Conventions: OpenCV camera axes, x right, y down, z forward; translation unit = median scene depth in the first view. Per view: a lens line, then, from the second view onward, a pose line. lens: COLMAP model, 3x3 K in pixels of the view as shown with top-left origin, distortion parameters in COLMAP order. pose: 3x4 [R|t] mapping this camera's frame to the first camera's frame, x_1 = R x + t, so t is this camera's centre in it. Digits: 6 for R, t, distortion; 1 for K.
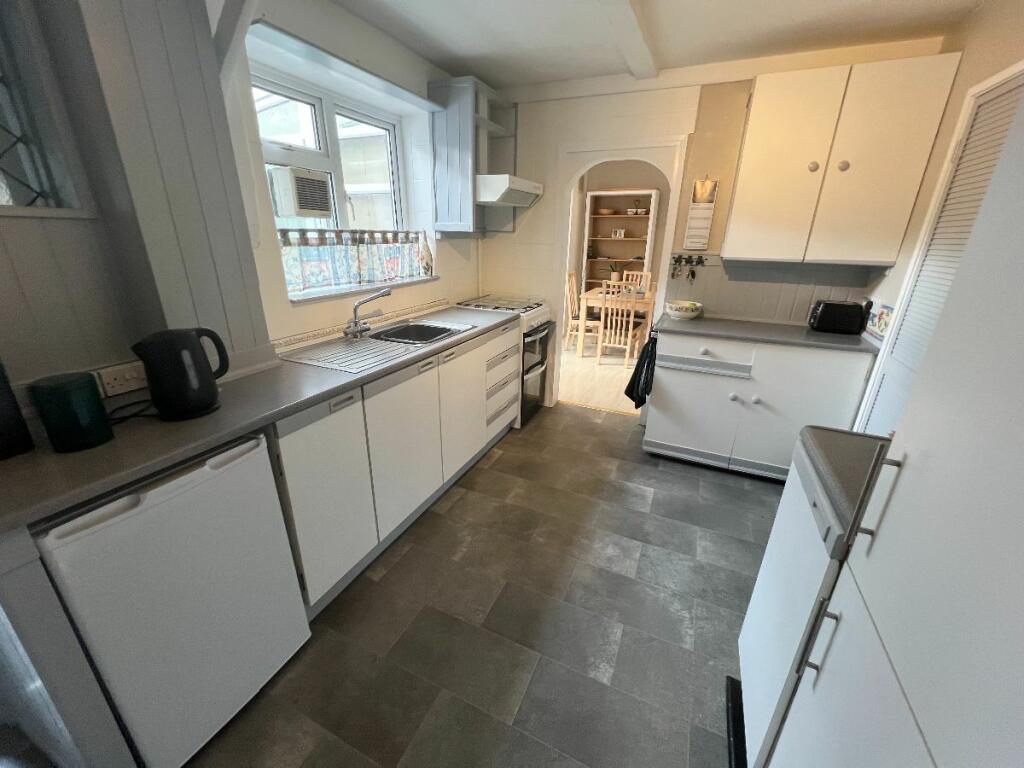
lens RADIAL K [[412.5, 0, 512.0], [0, 412.5, 384.0], [0, 0, 1]] dist [-0.000531, -0.000301]
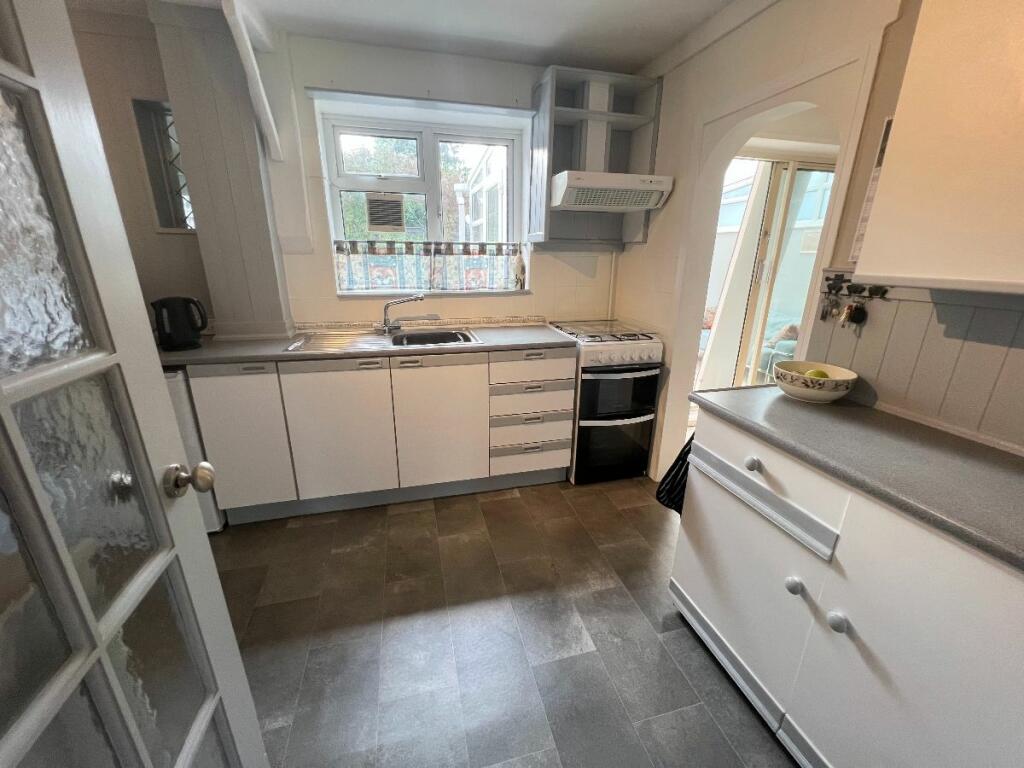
lens RADIAL K [[412.5, 0, 512.0], [0, 412.5, 384.0], [0, 0, 1]] dist [-0.000531, -0.000301]
pose [[0.629177, 0.225776, -0.743749, 0.640894], [-0.267990, 0.961221, 0.065086, -0.127739], [0.729601, 0.158366, 0.665283, 0.453196]]
